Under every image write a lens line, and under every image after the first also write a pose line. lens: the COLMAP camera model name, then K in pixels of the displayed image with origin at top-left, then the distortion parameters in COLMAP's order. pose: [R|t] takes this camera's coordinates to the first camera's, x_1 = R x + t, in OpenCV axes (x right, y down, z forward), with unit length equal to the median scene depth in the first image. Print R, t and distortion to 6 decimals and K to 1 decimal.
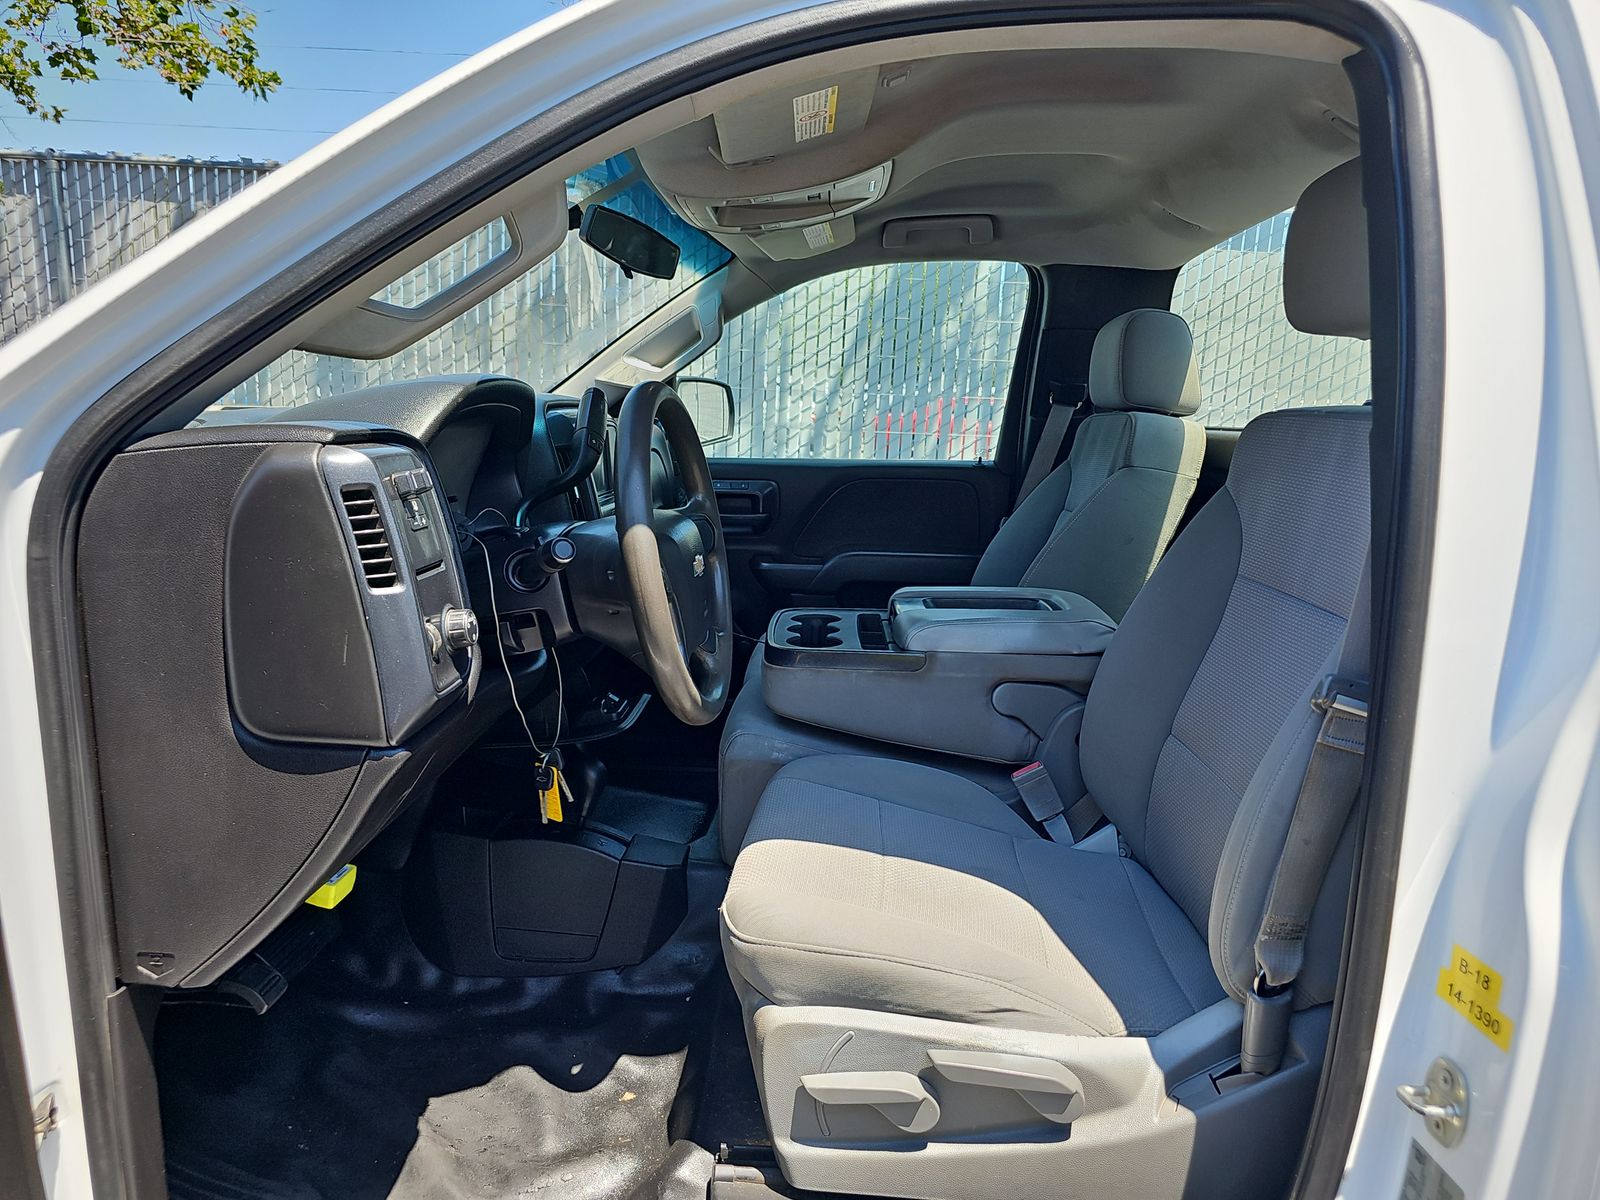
lens RADIAL K [[1077.6, 0, 797.6], [0, 1077.6, 607.3], [0, 0, 1]] dist [0.004984, -0.006704]
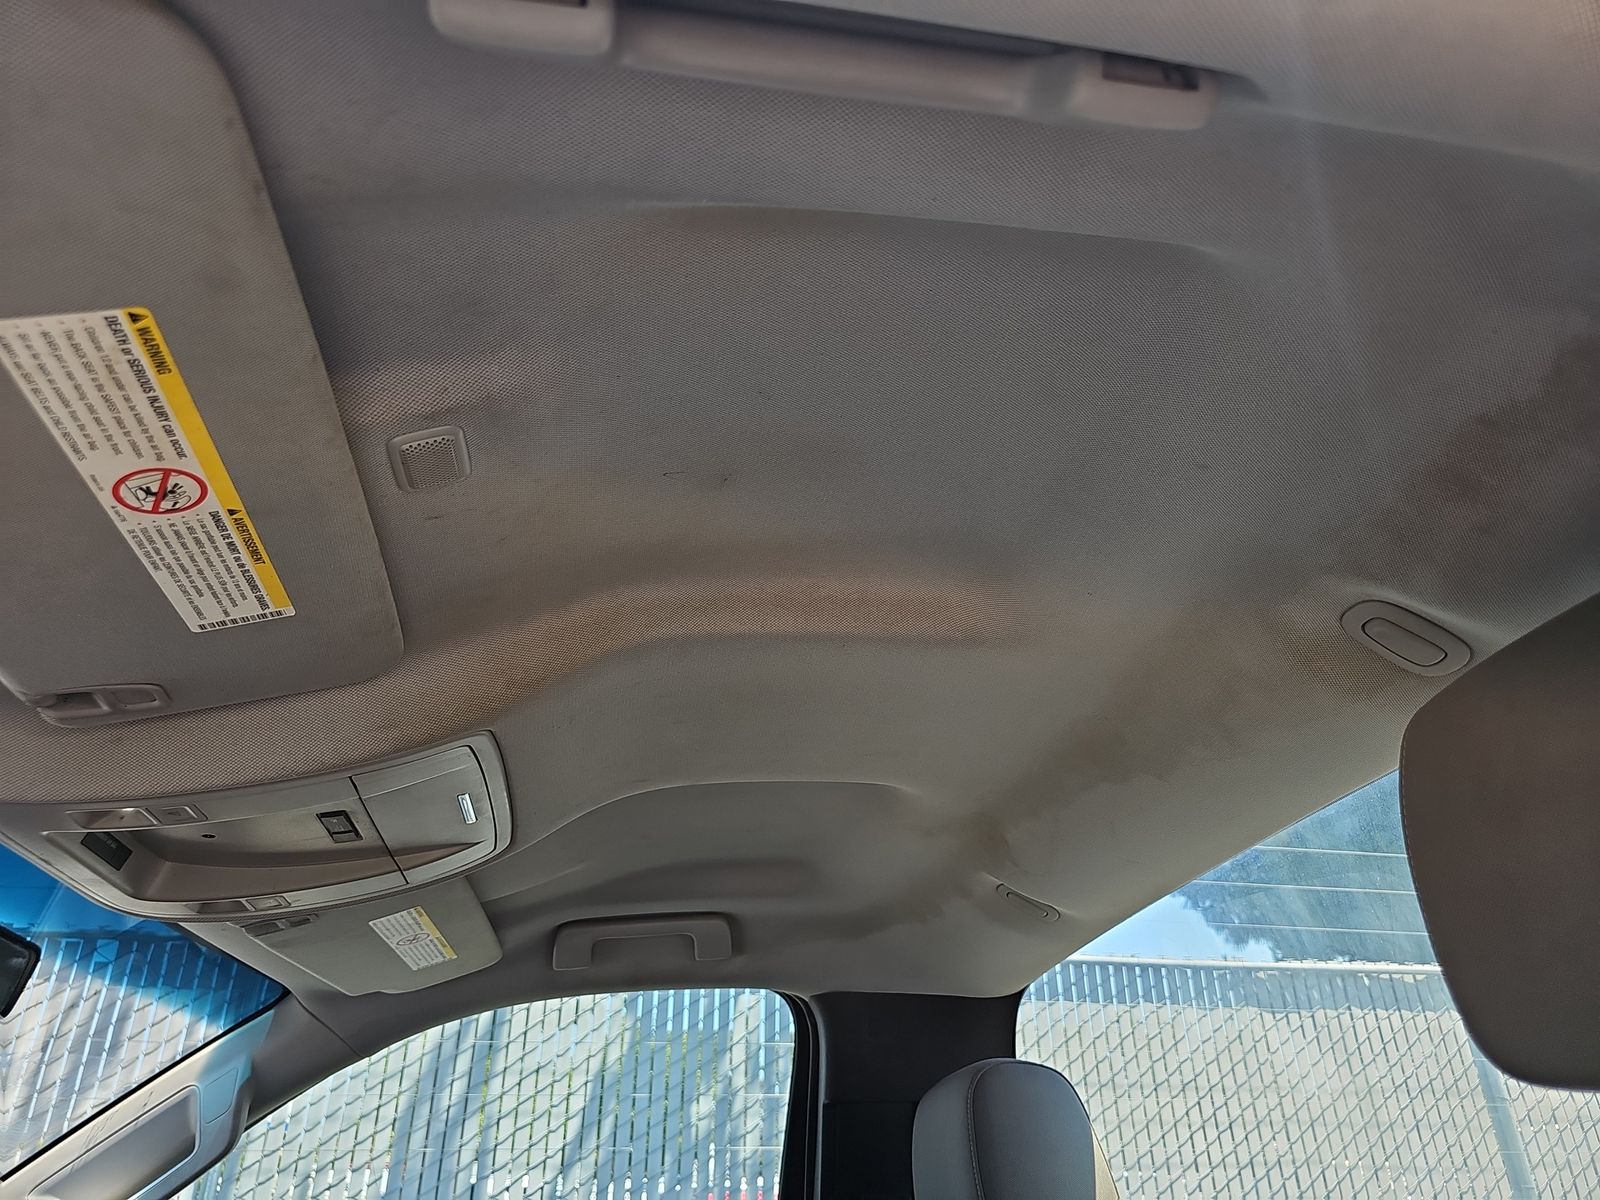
lens RADIAL K [[1077.6, 0, 797.6], [0, 1077.6, 607.3], [0, 0, 1]] dist [0.004984, -0.006704]
pose [[0.978076, 0.047680, 0.202719, 0.077932], [0.091810, 0.775004, -0.625251, -0.096788], [-0.186920, 0.630155, 0.753635, 0.374515]]
